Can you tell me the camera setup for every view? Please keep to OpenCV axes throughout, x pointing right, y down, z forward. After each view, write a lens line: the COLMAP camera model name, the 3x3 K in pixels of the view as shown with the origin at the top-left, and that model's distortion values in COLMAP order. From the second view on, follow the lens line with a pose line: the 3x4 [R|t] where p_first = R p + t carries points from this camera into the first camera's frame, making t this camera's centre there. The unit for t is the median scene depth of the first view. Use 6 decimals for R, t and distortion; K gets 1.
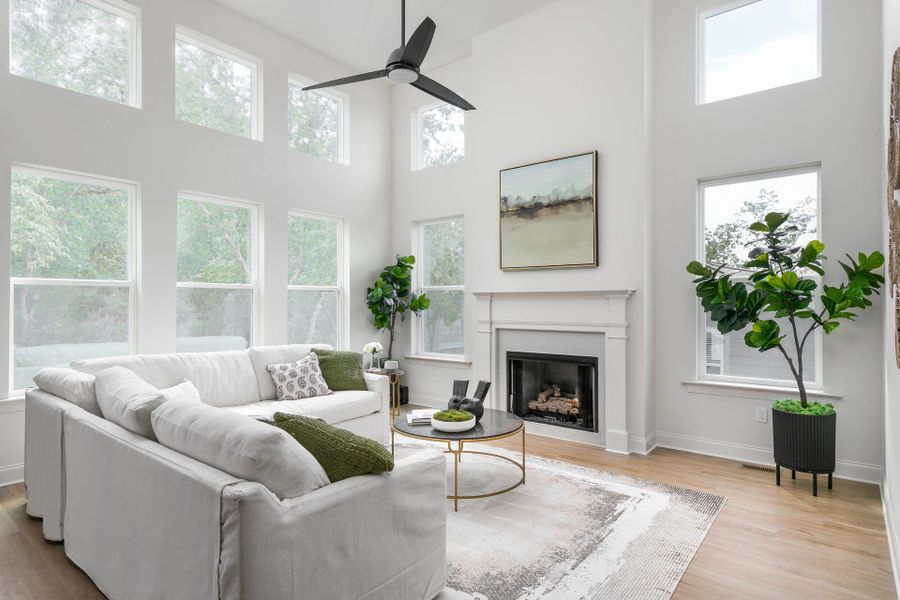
lens RADIAL K [[490.6, 0, 455.5], [0, 490.6, 299.9], [0, 0, 1]] dist [-0.004069, 0.000765]
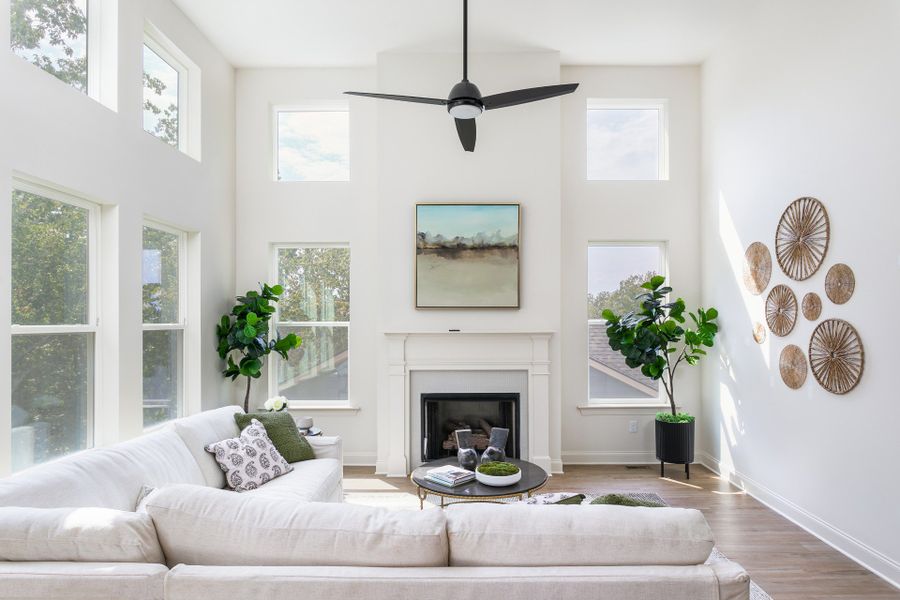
lens RADIAL K [[523.4, 0, 455.8], [0, 523.4, 316.8], [0, 0, 1]] dist [-0.022136, 0.002525]
pose [[0.780412, 0.003516, 0.625256, -0.576008], [-0.002998, 0.999994, -0.001881, -0.051811], [-0.625259, -0.000406, 0.780418, 0.189979]]
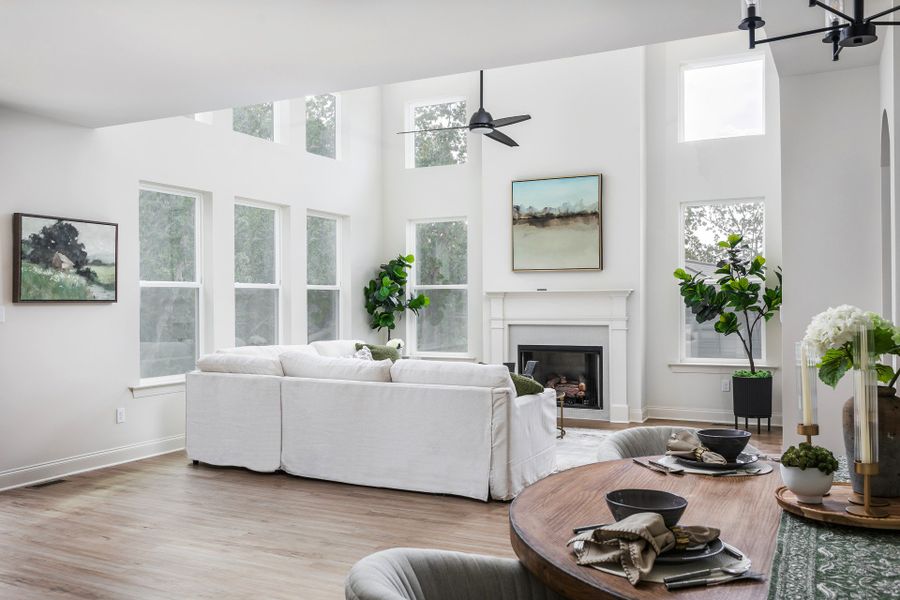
lens RADIAL K [[786.2, 0, 447.1], [0, 786.2, 300.0], [0, 0, 1]] dist [-0.001117, -0.003215]
pose [[0.977188, -0.003181, 0.212354, -0.511513], [0.002623, 0.999992, 0.002909, -0.002705], [-0.212362, -0.002285, 0.977188, -0.833326]]
